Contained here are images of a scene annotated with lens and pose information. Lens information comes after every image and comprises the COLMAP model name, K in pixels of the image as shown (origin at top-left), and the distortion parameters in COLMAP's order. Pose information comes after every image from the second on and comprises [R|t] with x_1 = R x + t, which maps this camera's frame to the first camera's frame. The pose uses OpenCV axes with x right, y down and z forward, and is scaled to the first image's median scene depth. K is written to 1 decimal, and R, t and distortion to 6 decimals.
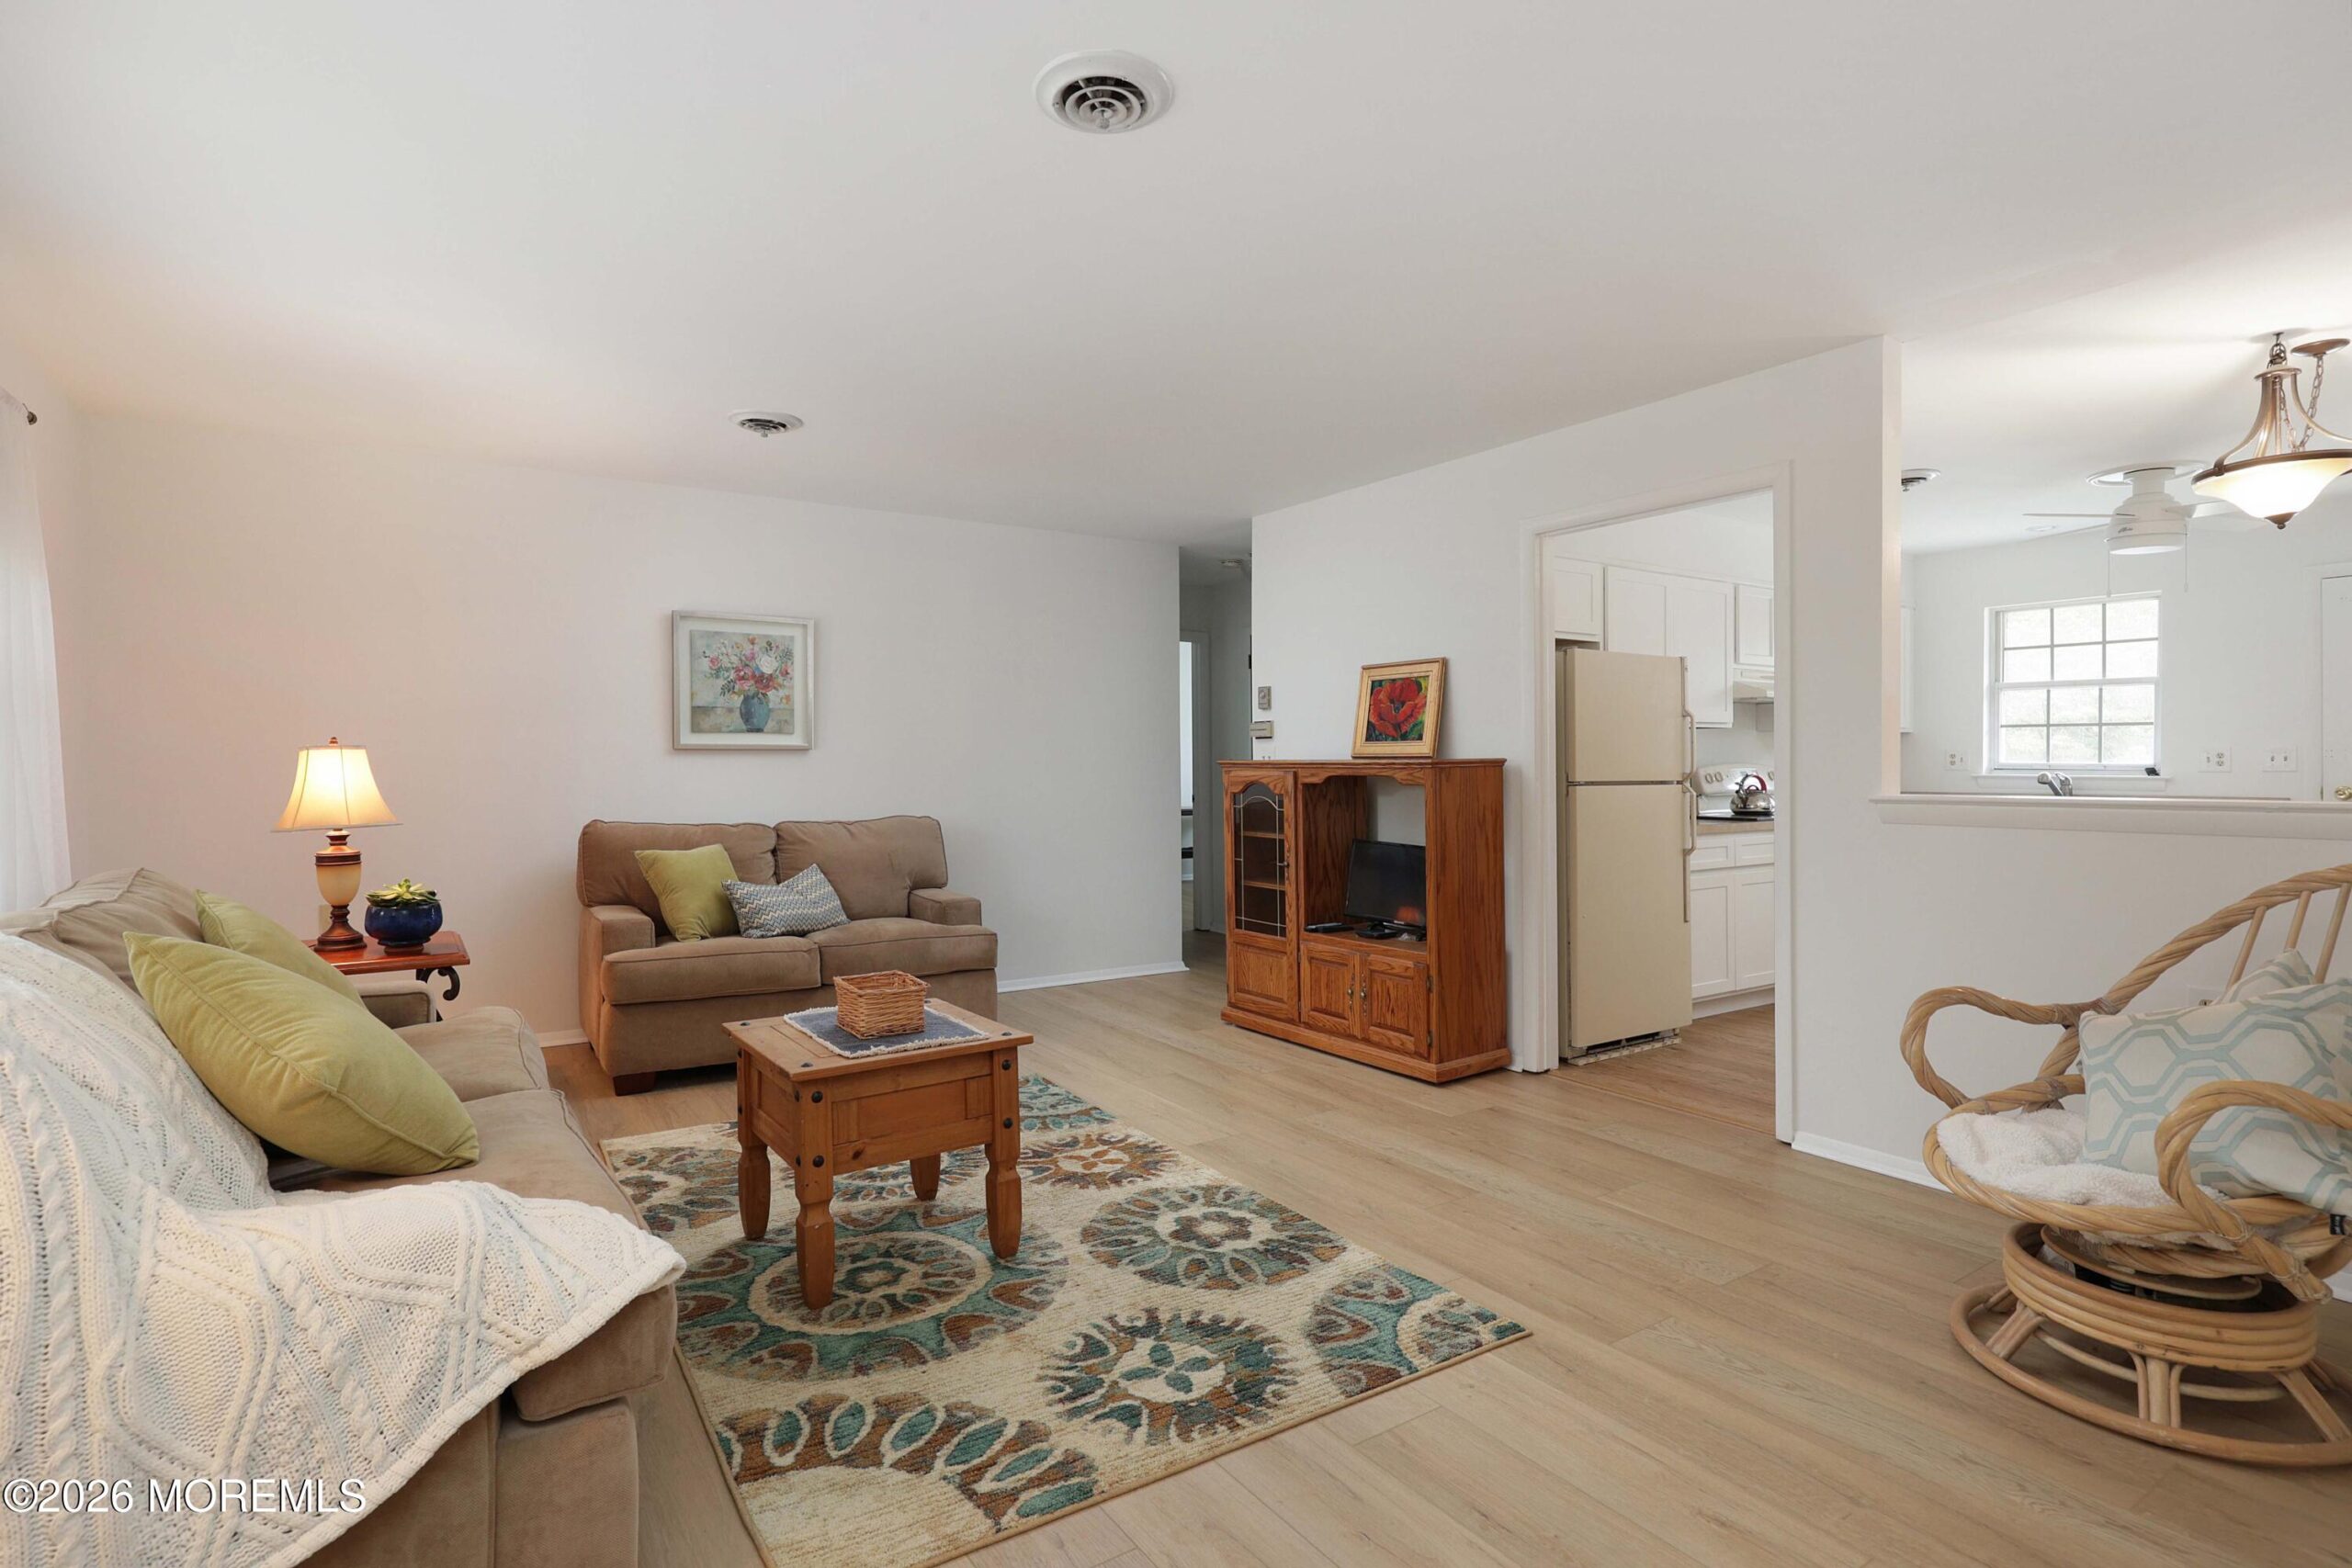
lens RADIAL K [[1143.0, 0, 1171.6], [0, 1143.0, 766.6], [0, 0, 1]] dist [0.001690, -0.000196]
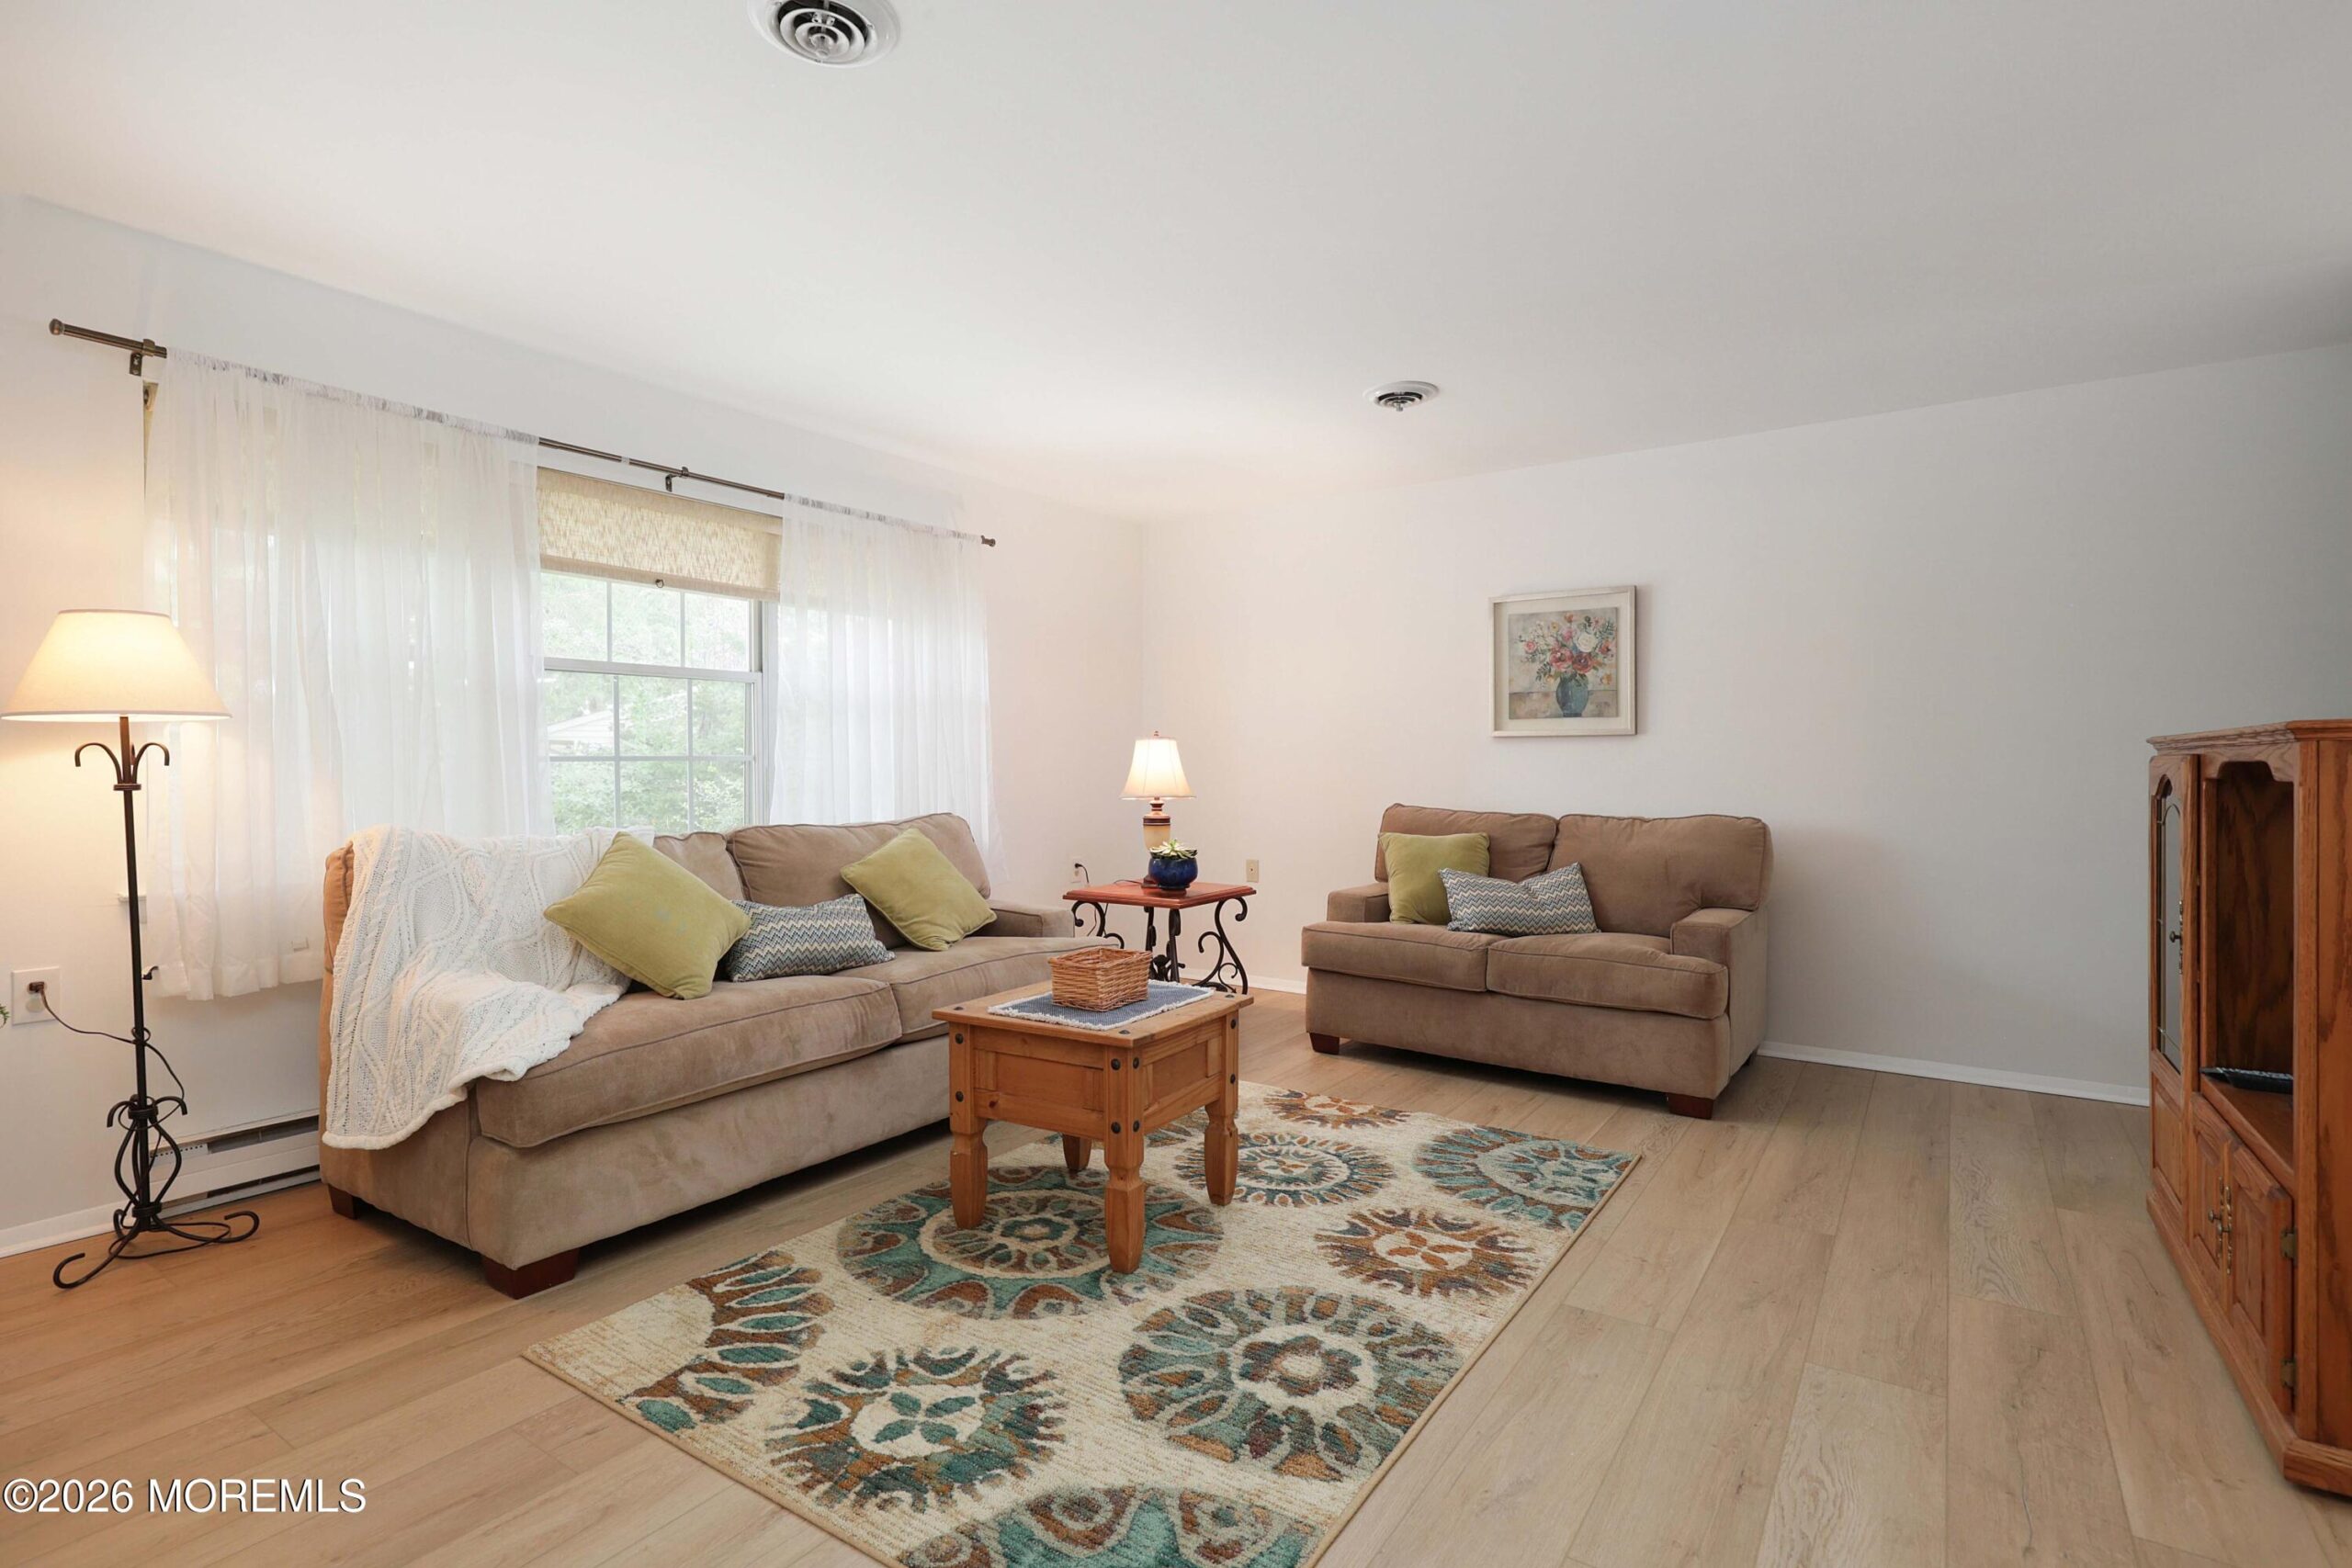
lens RADIAL K [[1139.1, 0, 1195.8], [0, 1139.1, 789.0], [0, 0, 1]] dist [0.002310, 0.000268]
pose [[0.408982, 0.023060, -0.912251, 0.613755], [-0.003564, 0.999713, 0.023673, 0.013227], [0.912536, -0.006431, 0.408947, 0.584793]]
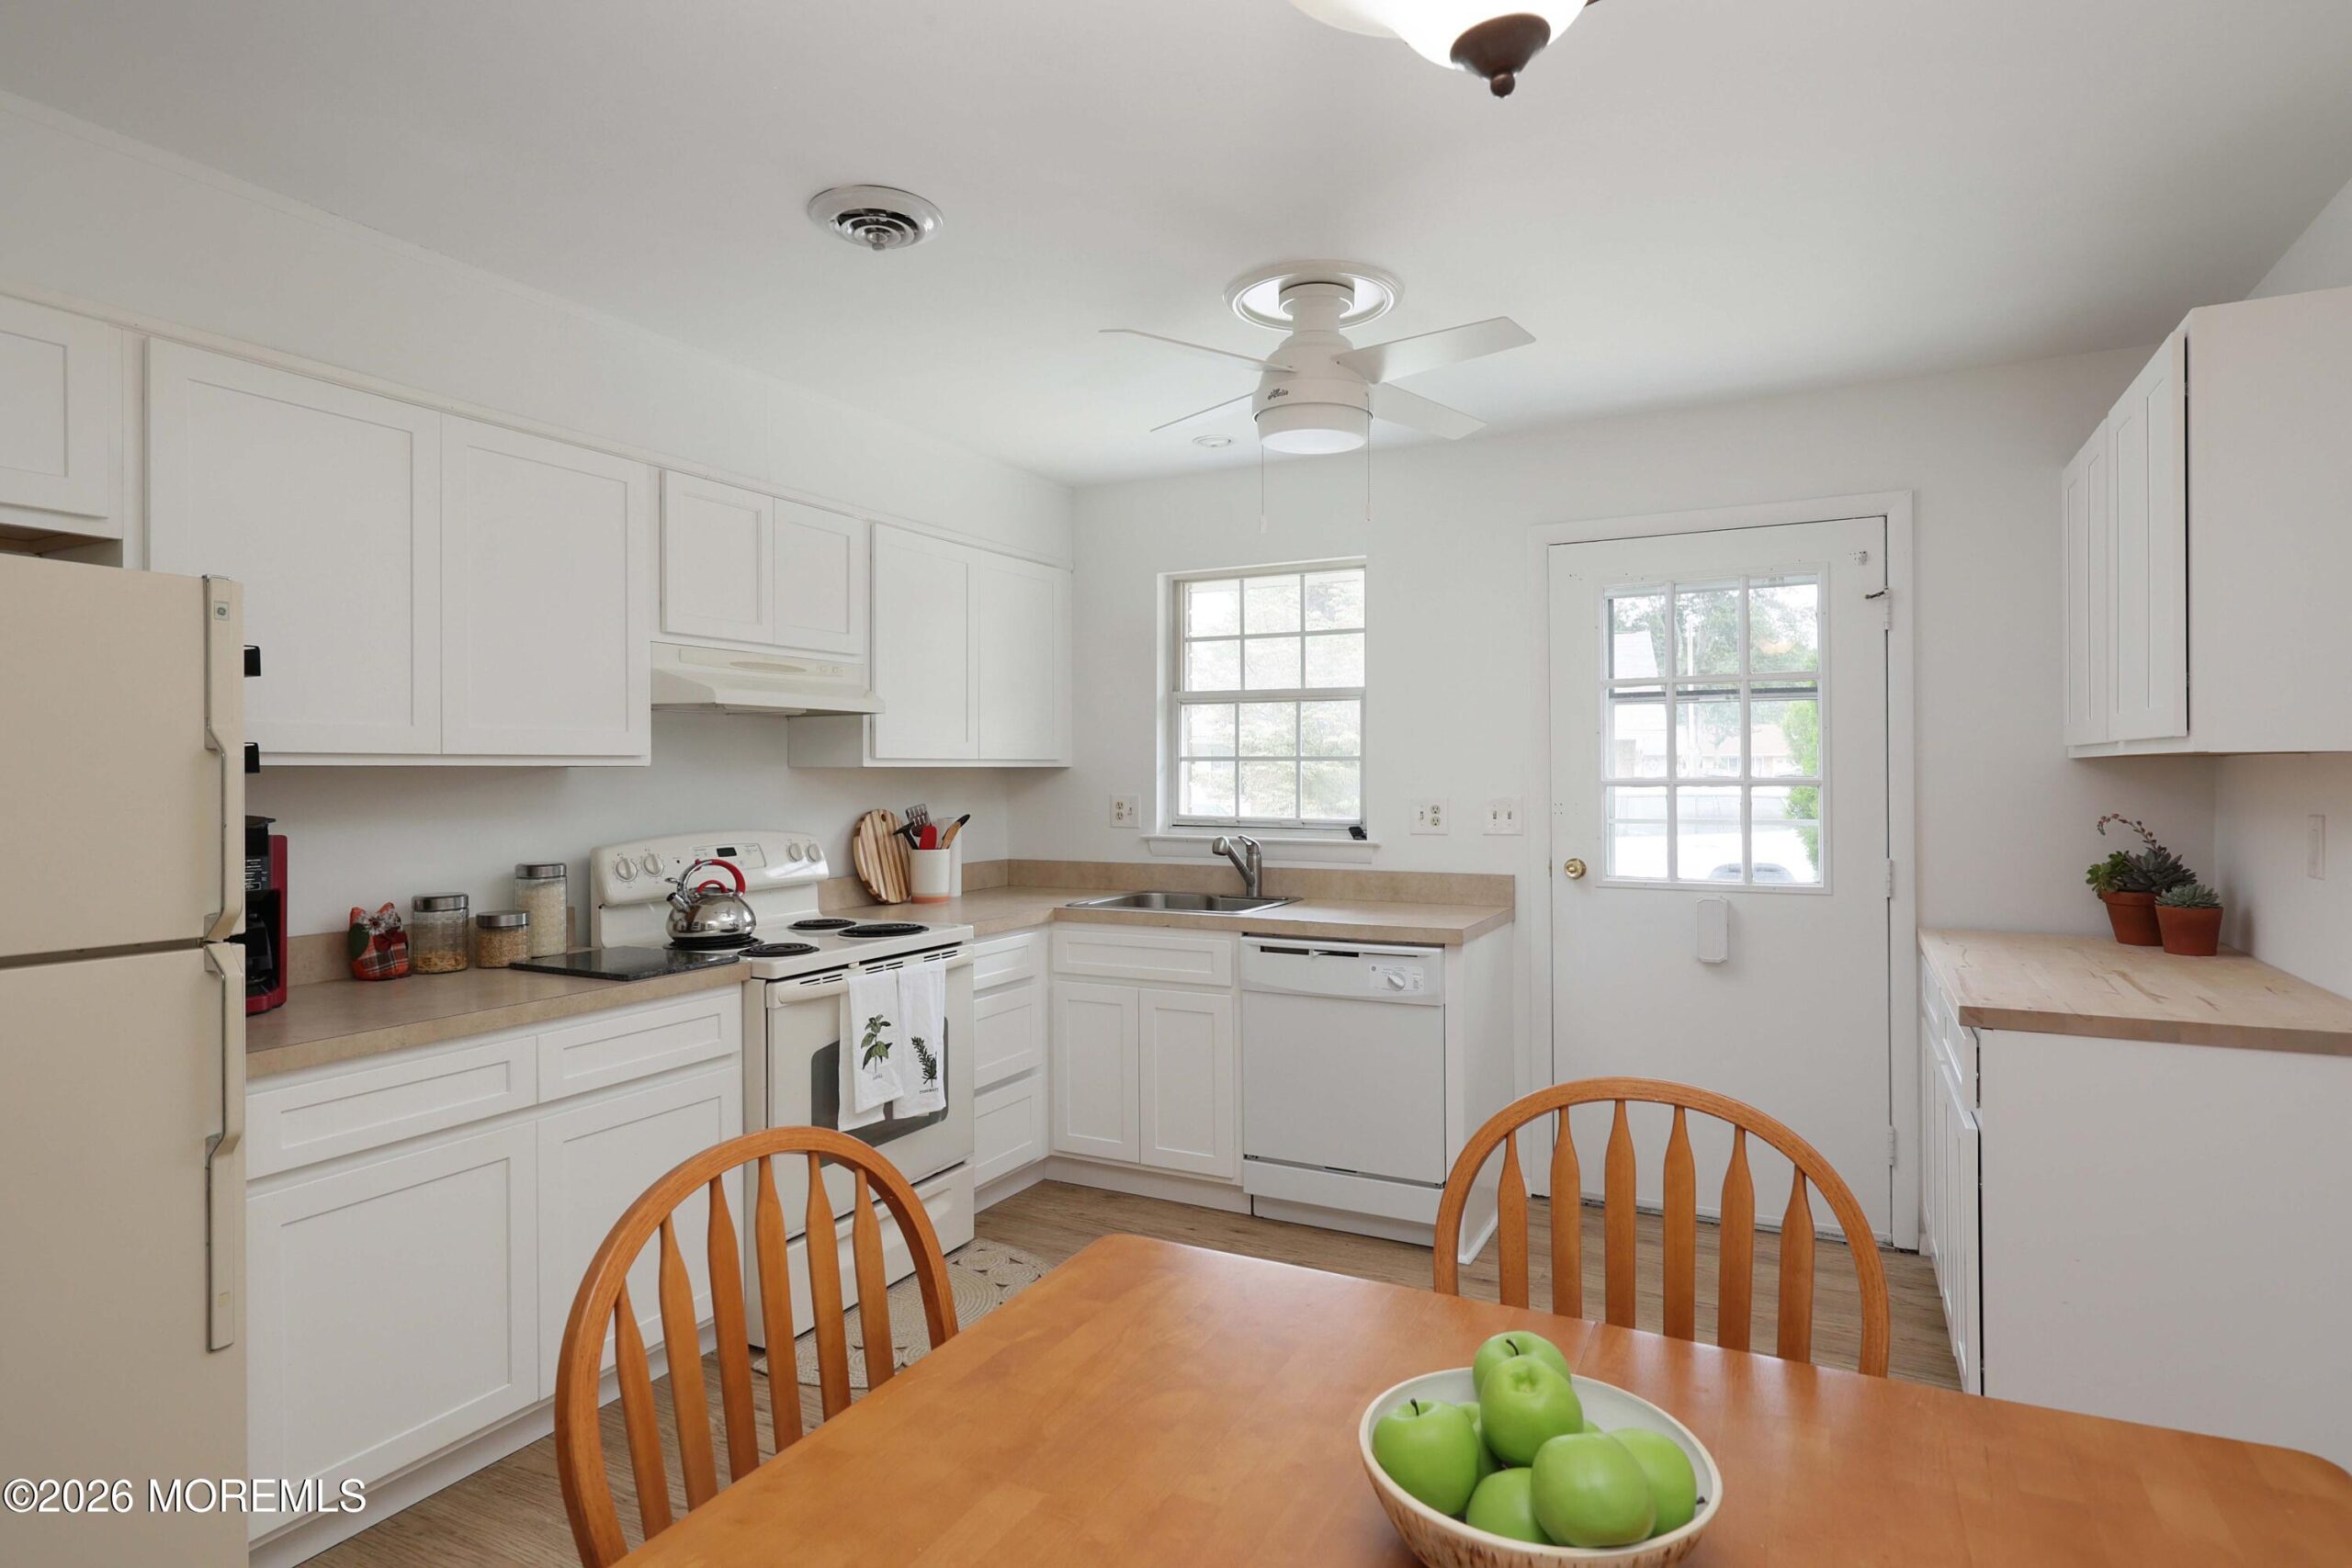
lens RADIAL K [[1245.4, 0, 1176.8], [0, 1245.4, 769.5], [0, 0, 1]] dist [-0.002642, -0.000596]
pose [[0.871040, -0.001124, 0.491211, 0.779332], [0.004663, 0.999971, -0.005981, -0.051649], [-0.491190, 0.007500, 0.871020, 0.804701]]
